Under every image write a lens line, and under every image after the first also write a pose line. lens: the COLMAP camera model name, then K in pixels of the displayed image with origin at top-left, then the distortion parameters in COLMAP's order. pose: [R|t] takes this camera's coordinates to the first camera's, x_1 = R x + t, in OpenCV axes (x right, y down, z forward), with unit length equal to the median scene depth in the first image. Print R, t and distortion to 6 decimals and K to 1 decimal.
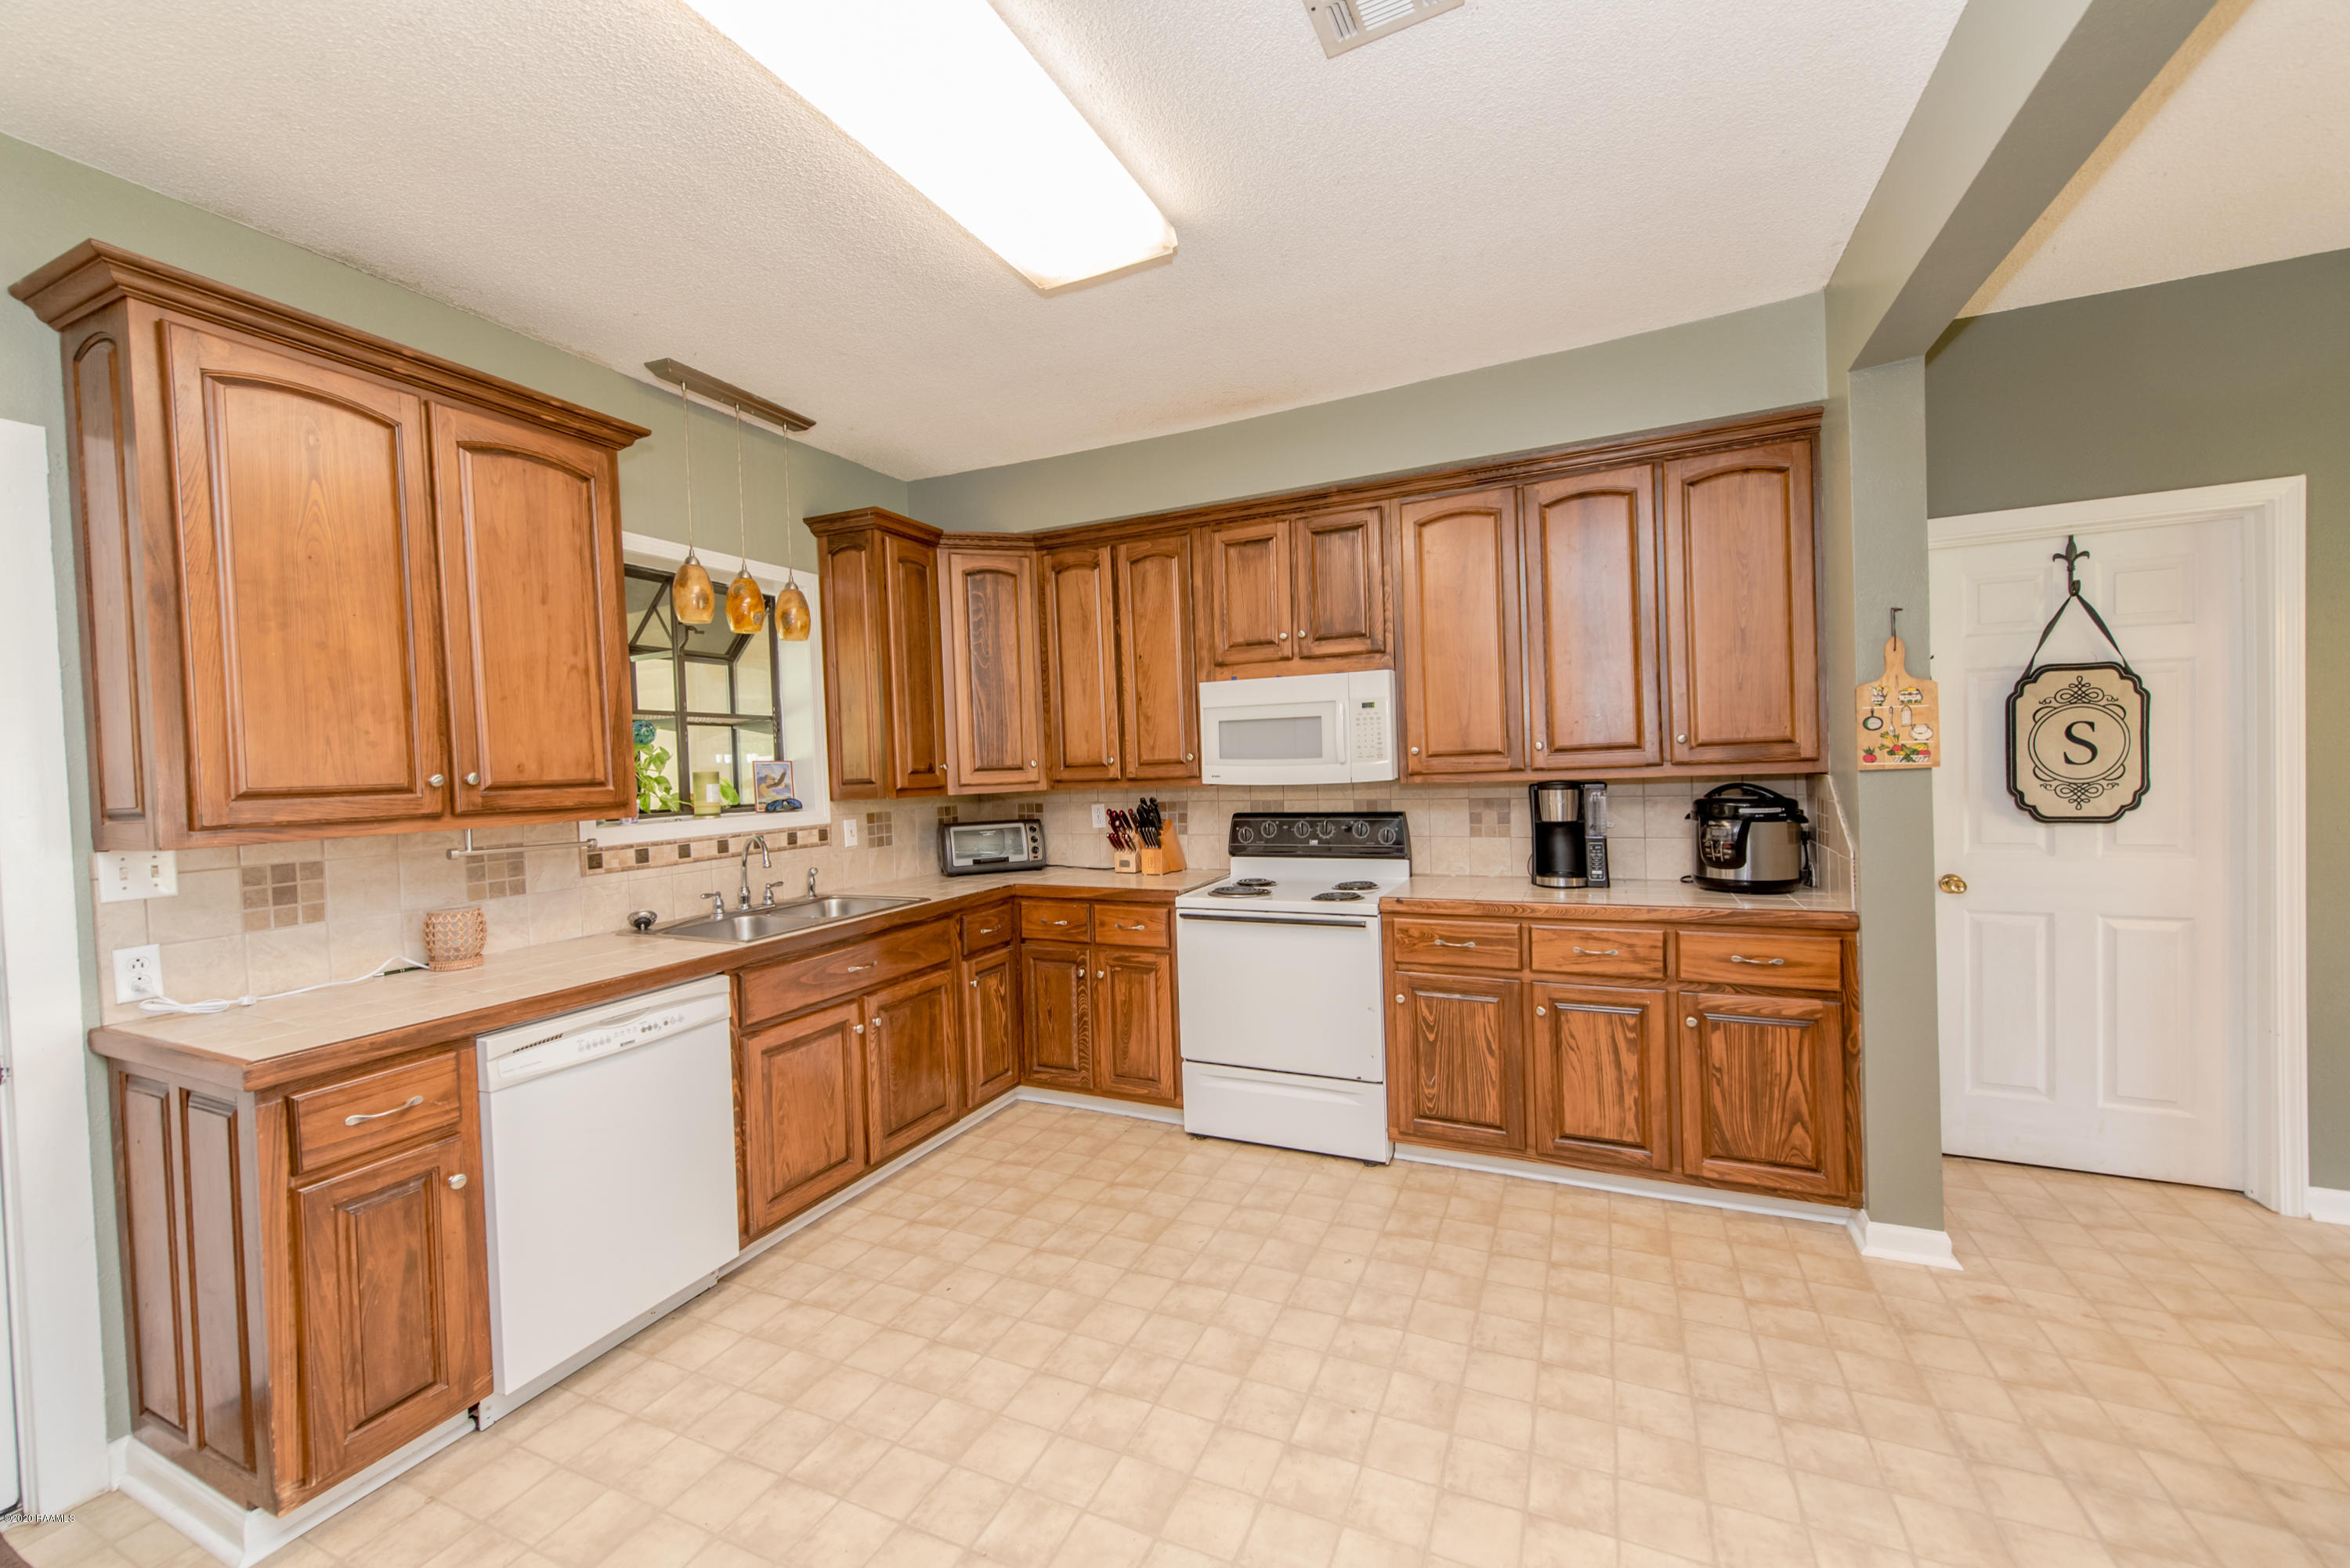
lens RADIAL K [[919.7, 0, 1168.5], [0, 919.7, 781.9], [0, 0, 1]] dist [0.004125, 0.000022]
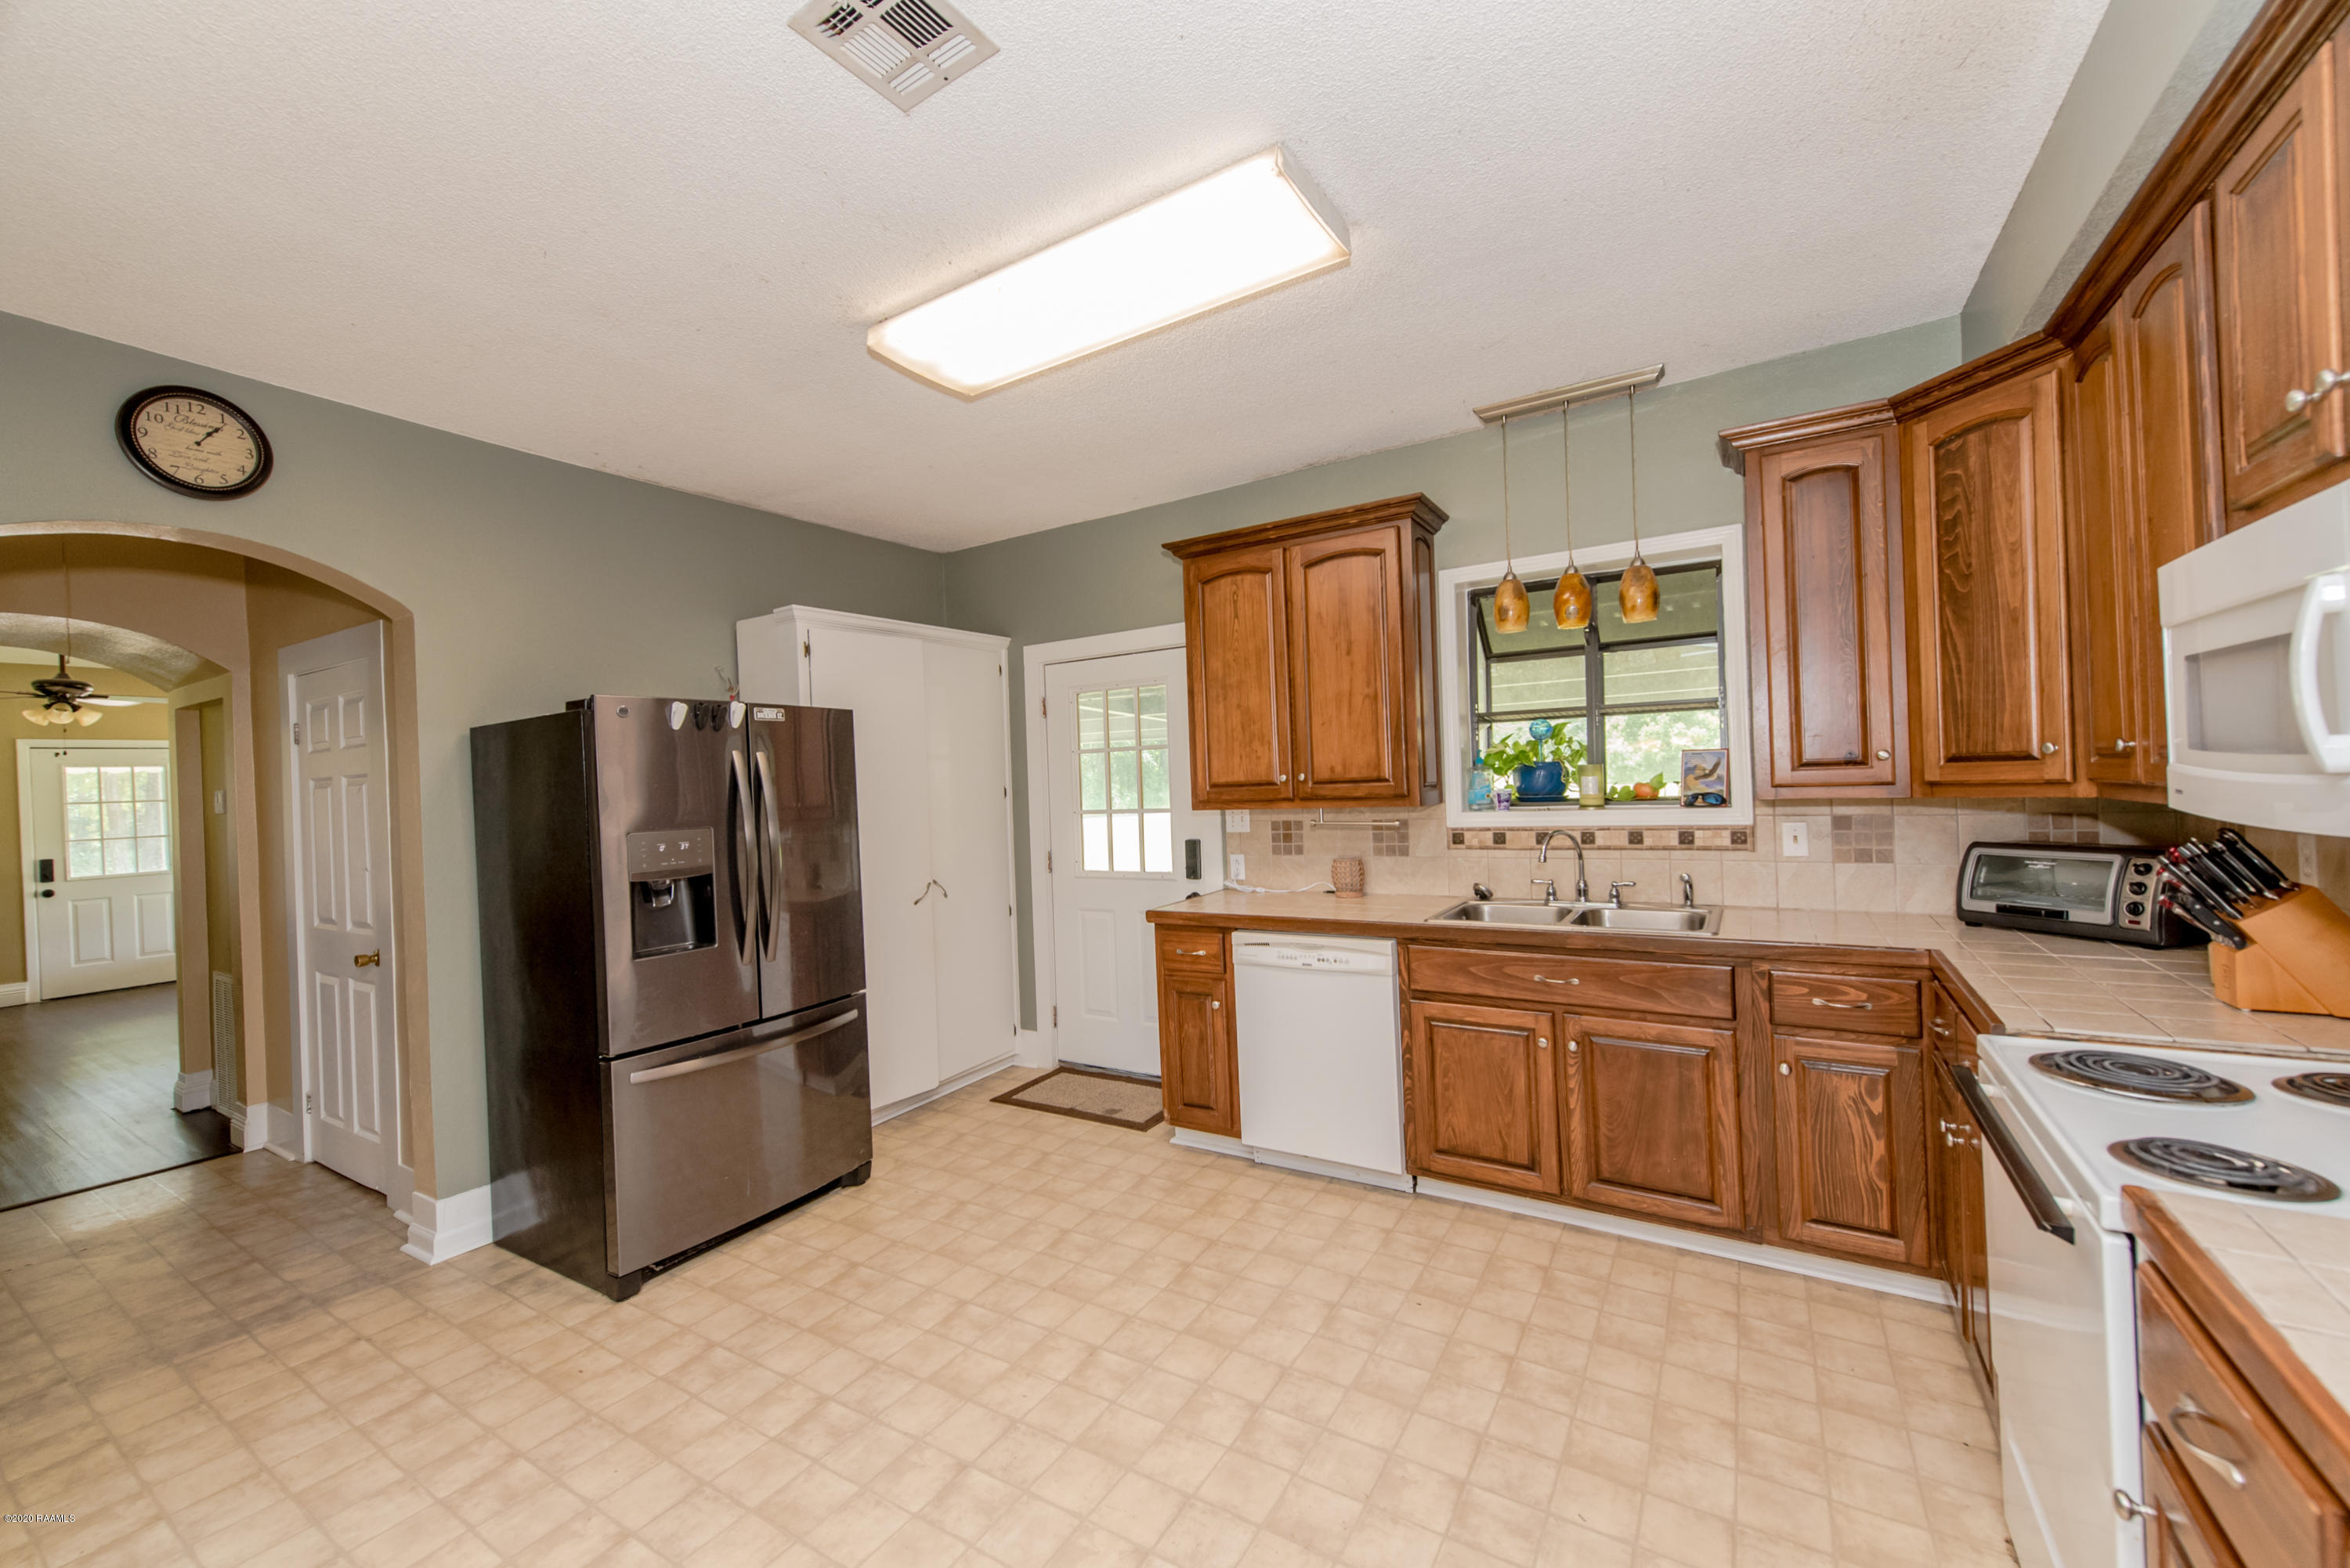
lens RADIAL K [[919.7, 0, 1168.5], [0, 919.7, 778.0], [0, 0, 1]] dist [0.004125, 0.000022]
pose [[-0.134707, 0.036540, -0.990211, 0.726367], [0.024949, 0.999128, 0.033475, -0.051975], [0.990571, -0.020196, -0.135501, 0.842891]]
